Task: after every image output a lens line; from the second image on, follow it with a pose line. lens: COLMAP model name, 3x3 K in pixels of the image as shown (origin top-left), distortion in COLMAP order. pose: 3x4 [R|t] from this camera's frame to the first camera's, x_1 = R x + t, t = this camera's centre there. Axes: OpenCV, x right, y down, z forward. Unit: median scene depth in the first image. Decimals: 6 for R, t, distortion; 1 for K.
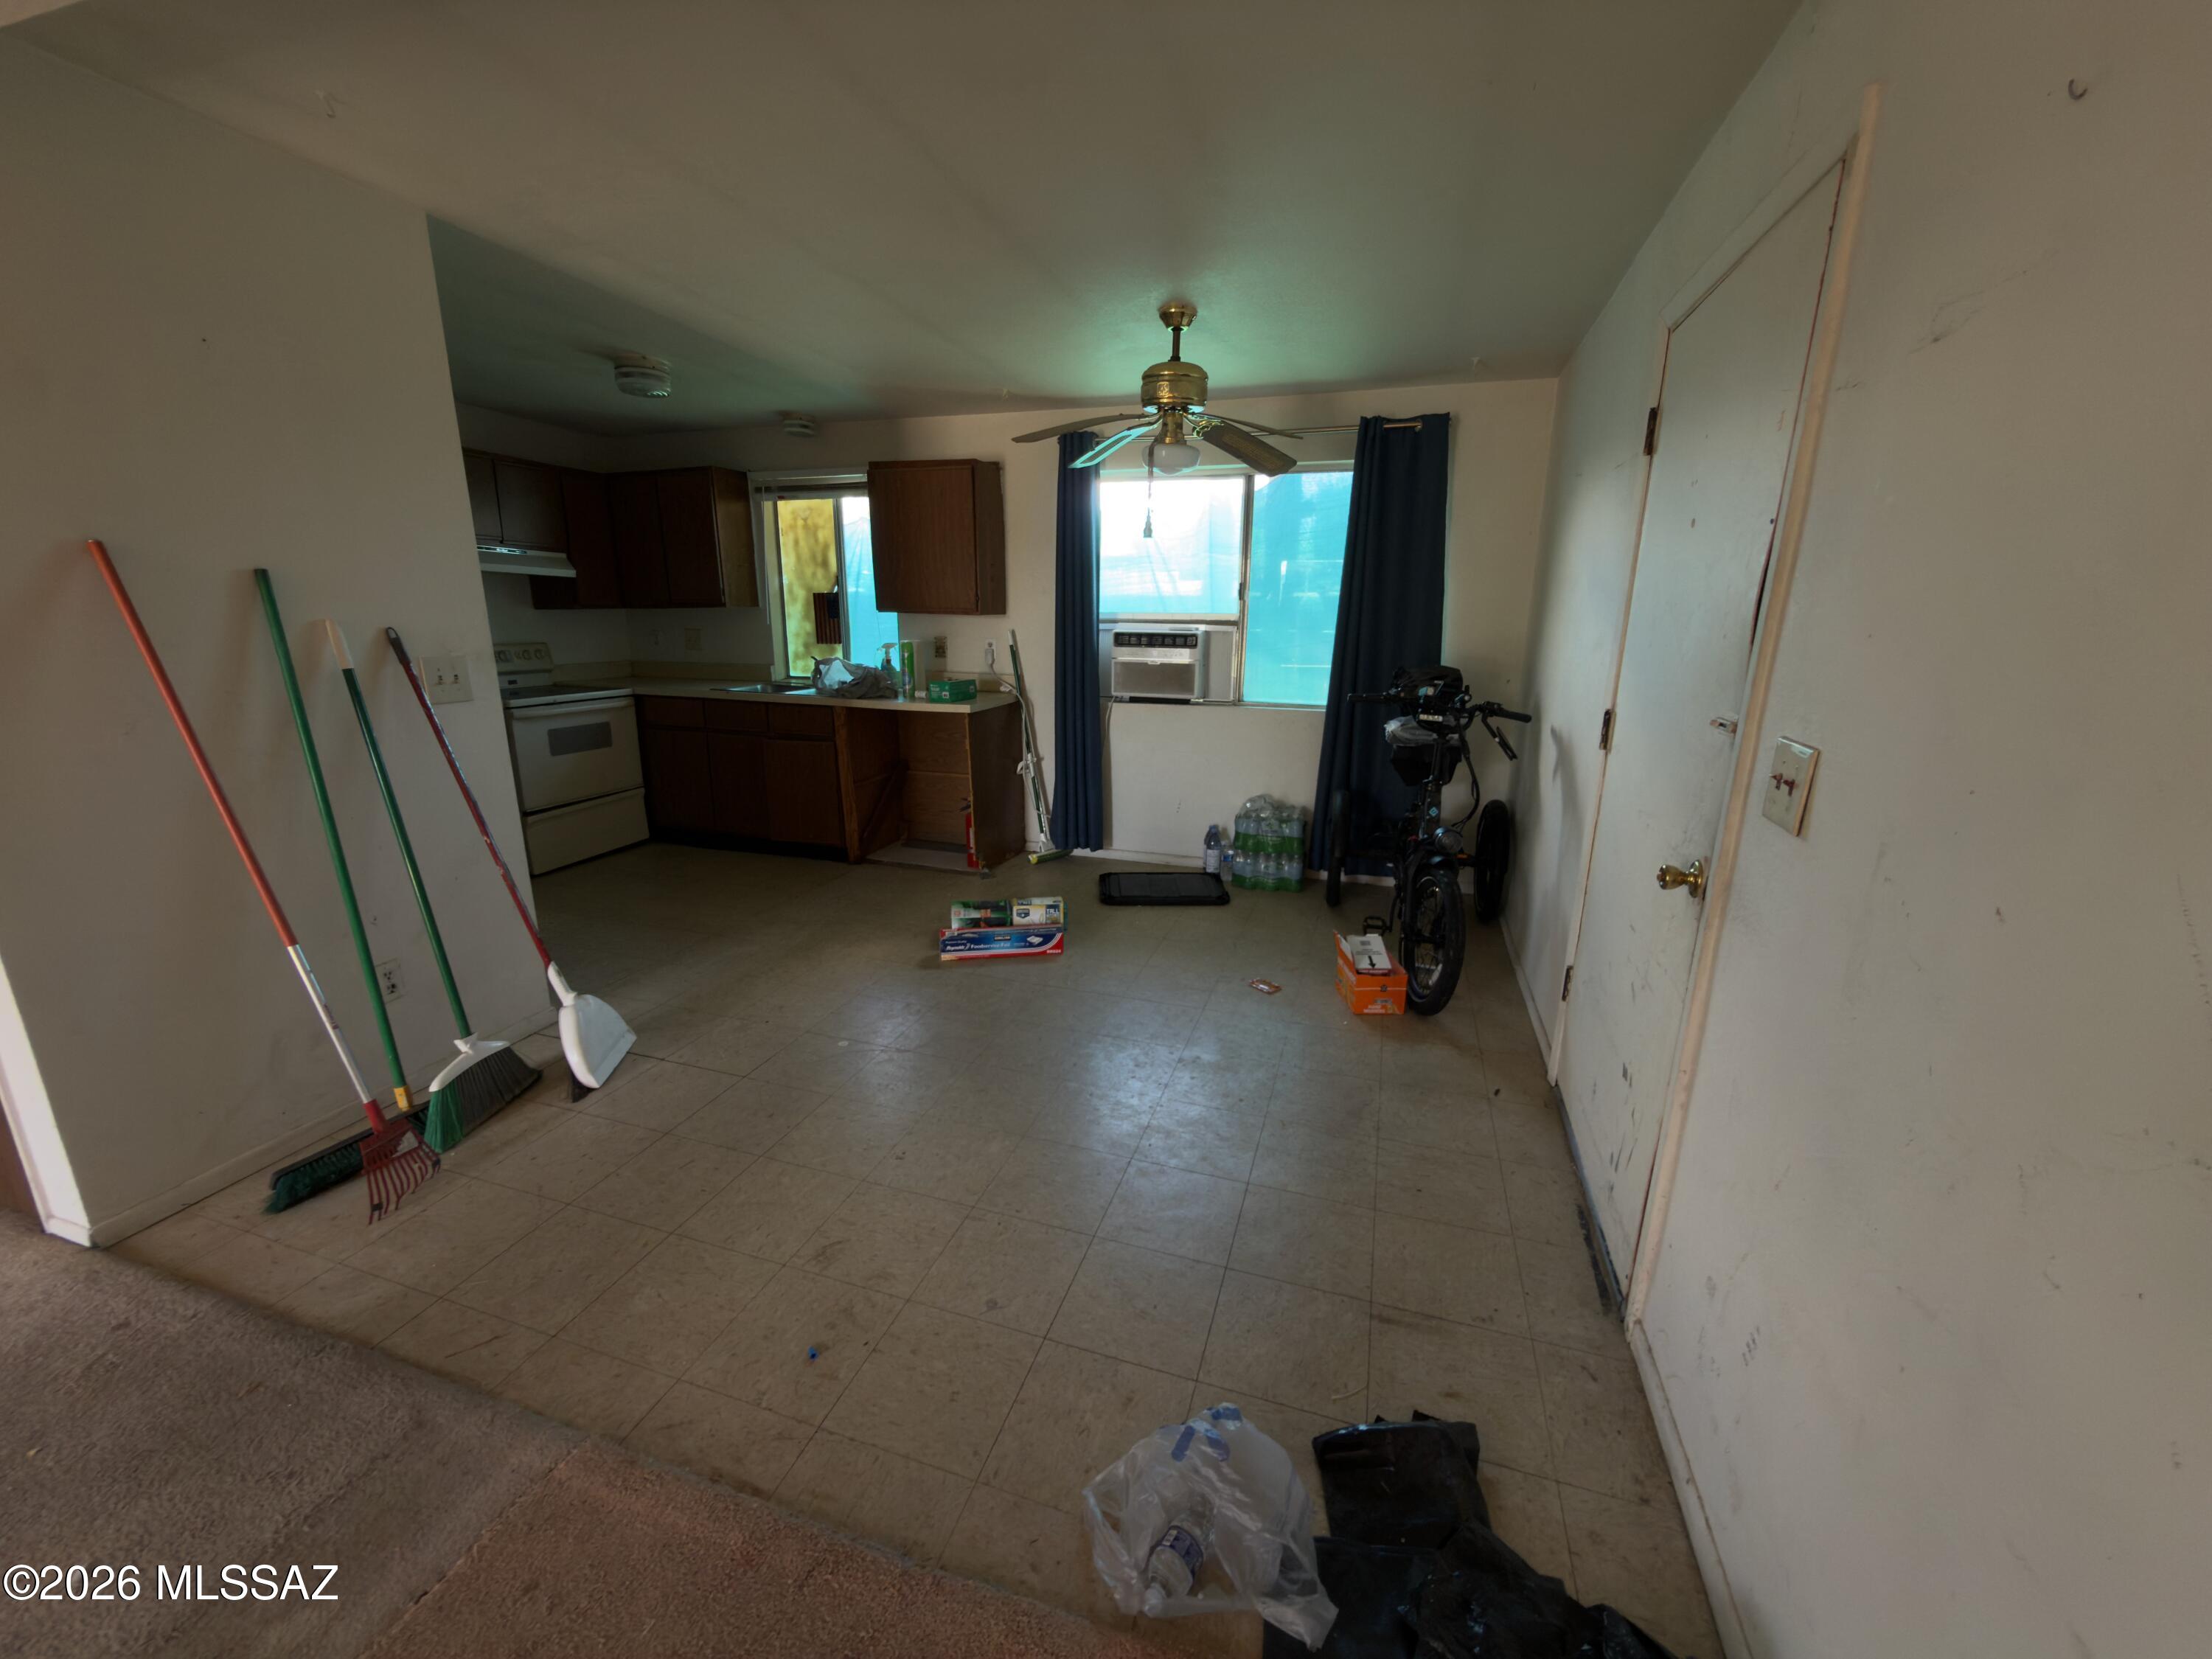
lens RADIAL K [[876.4, 0, 1116.1], [0, 876.4, 834.6], [0, 0, 1]] dist [0.000046, -0.000377]
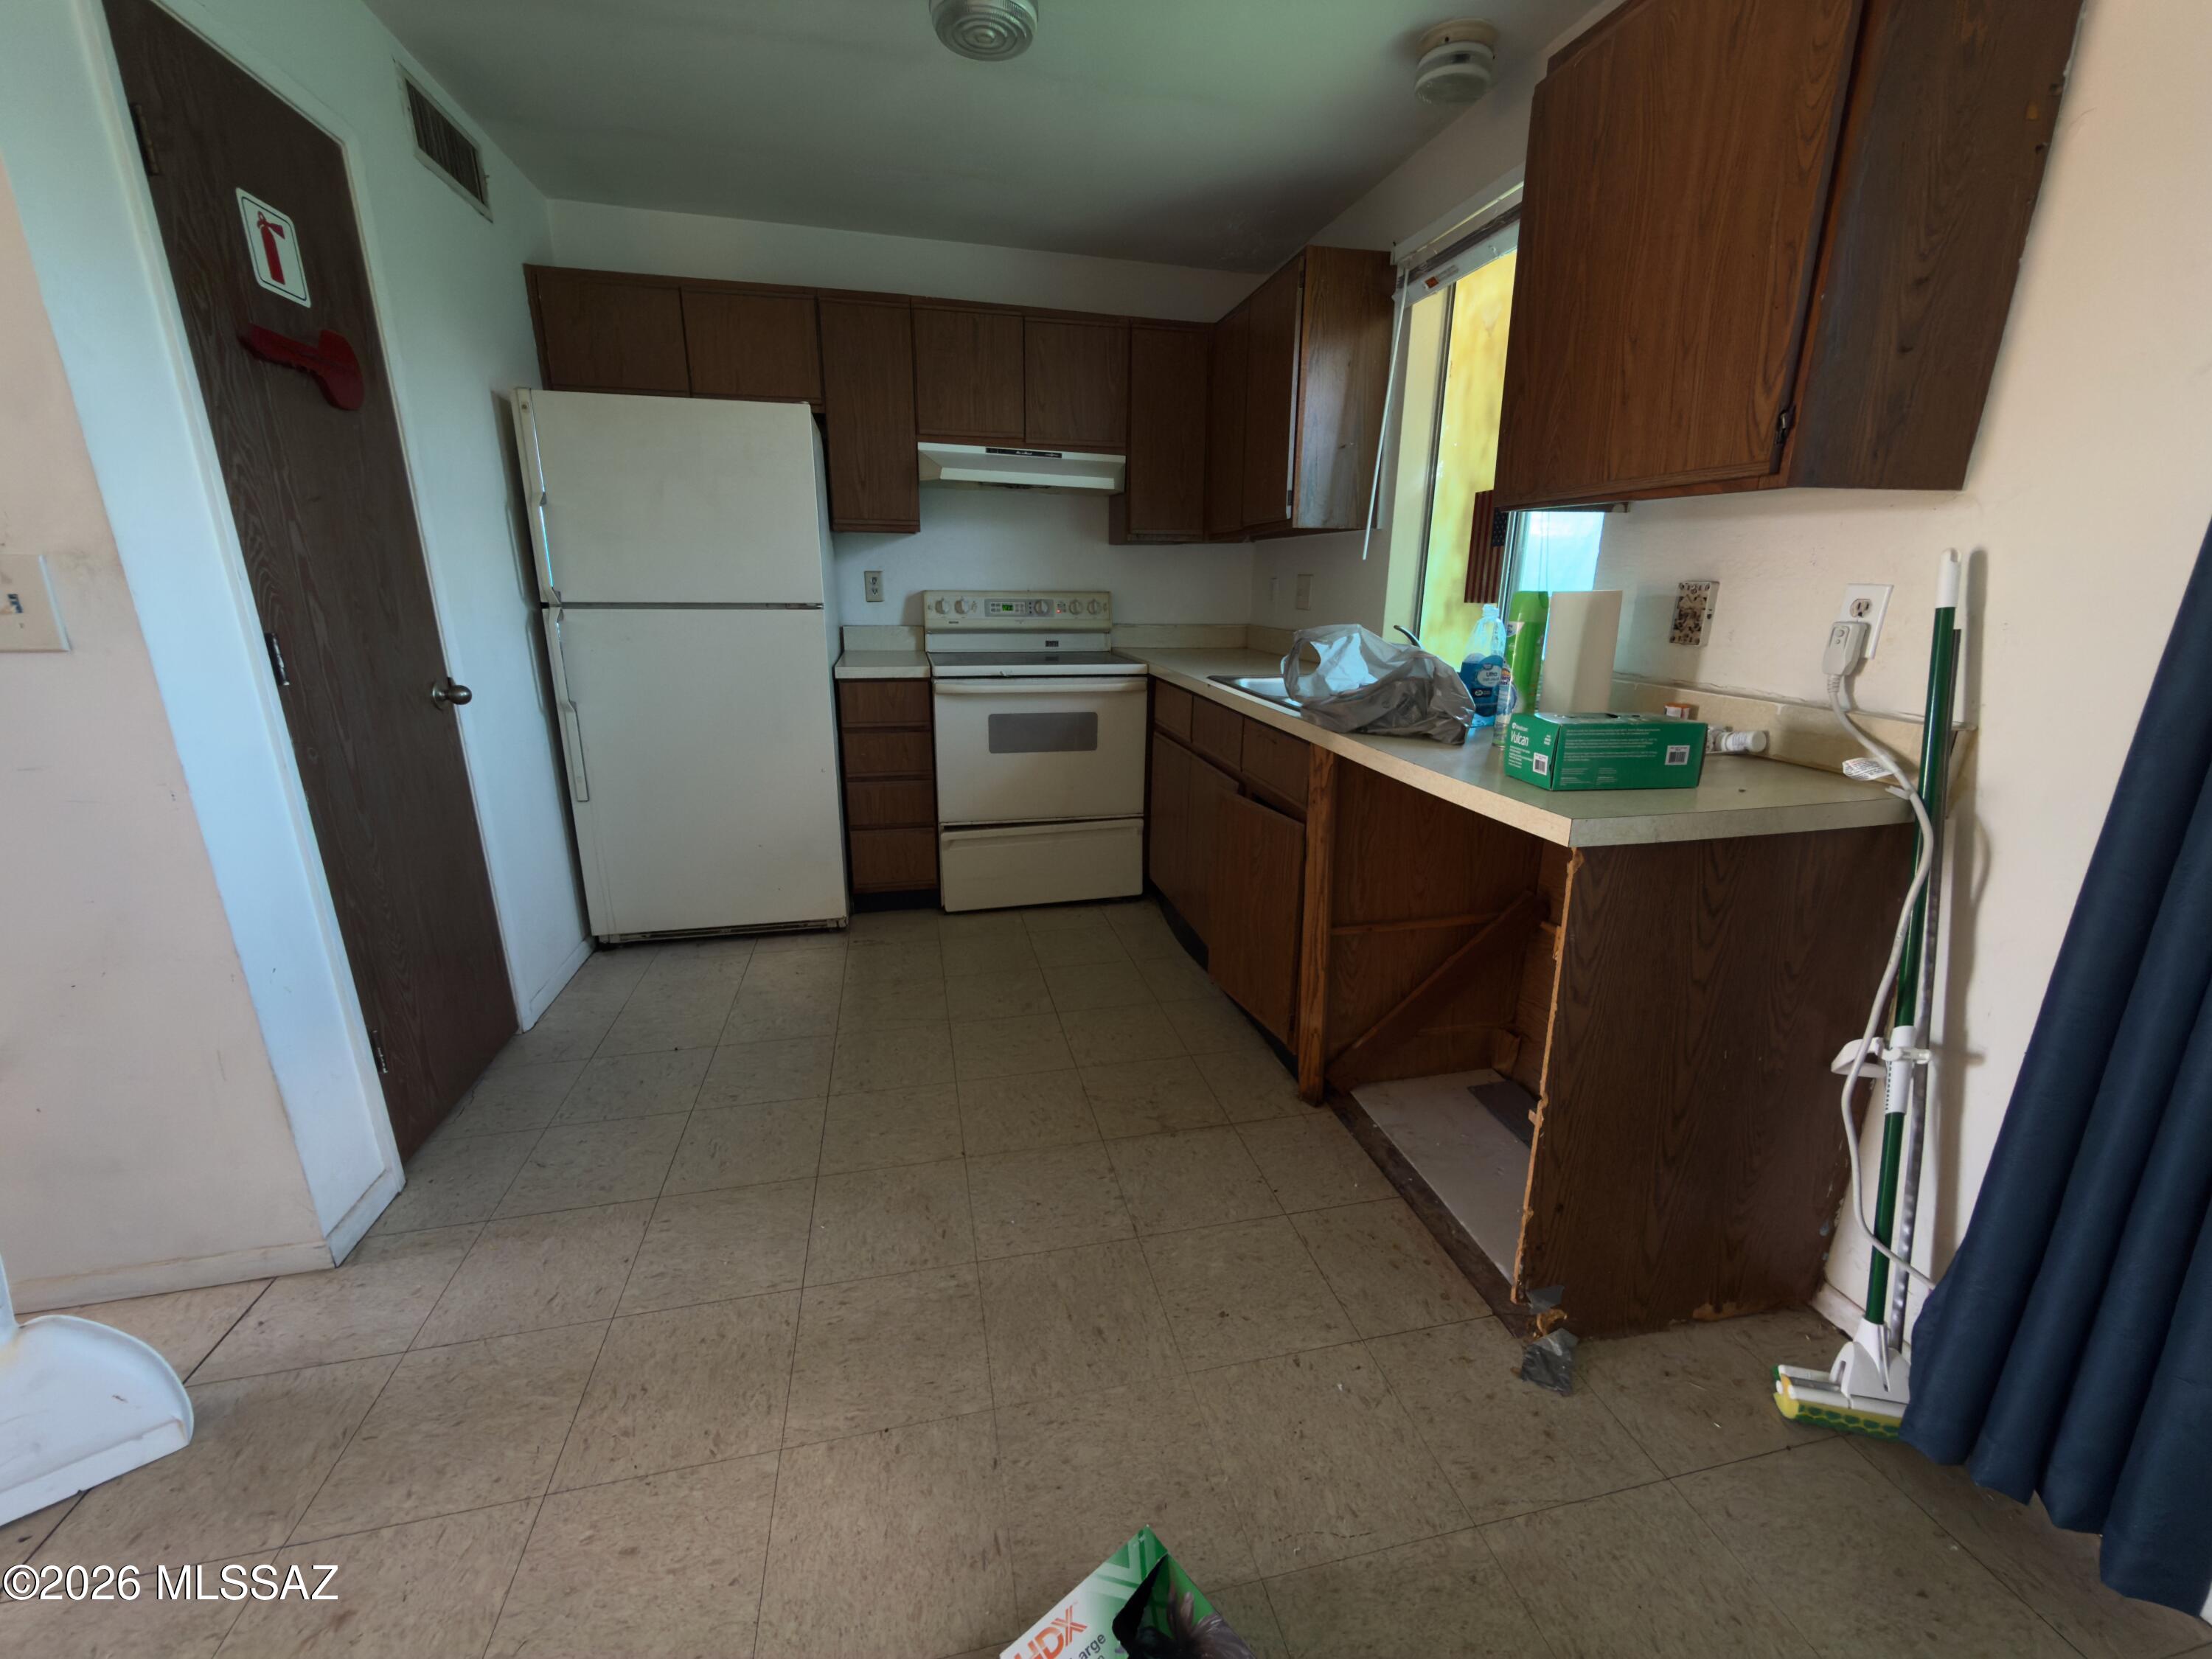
lens RADIAL K [[876.4, 0, 1110.4], [0, 876.4, 833.2], [0, 0, 1]] dist [0.000046, -0.000377]
pose [[0.513117, 0.235159, -0.825476, -0.017813], [-0.219045, 0.965768, 0.138966, -0.132642], [0.829898, 0.109510, 0.547062, 0.652888]]
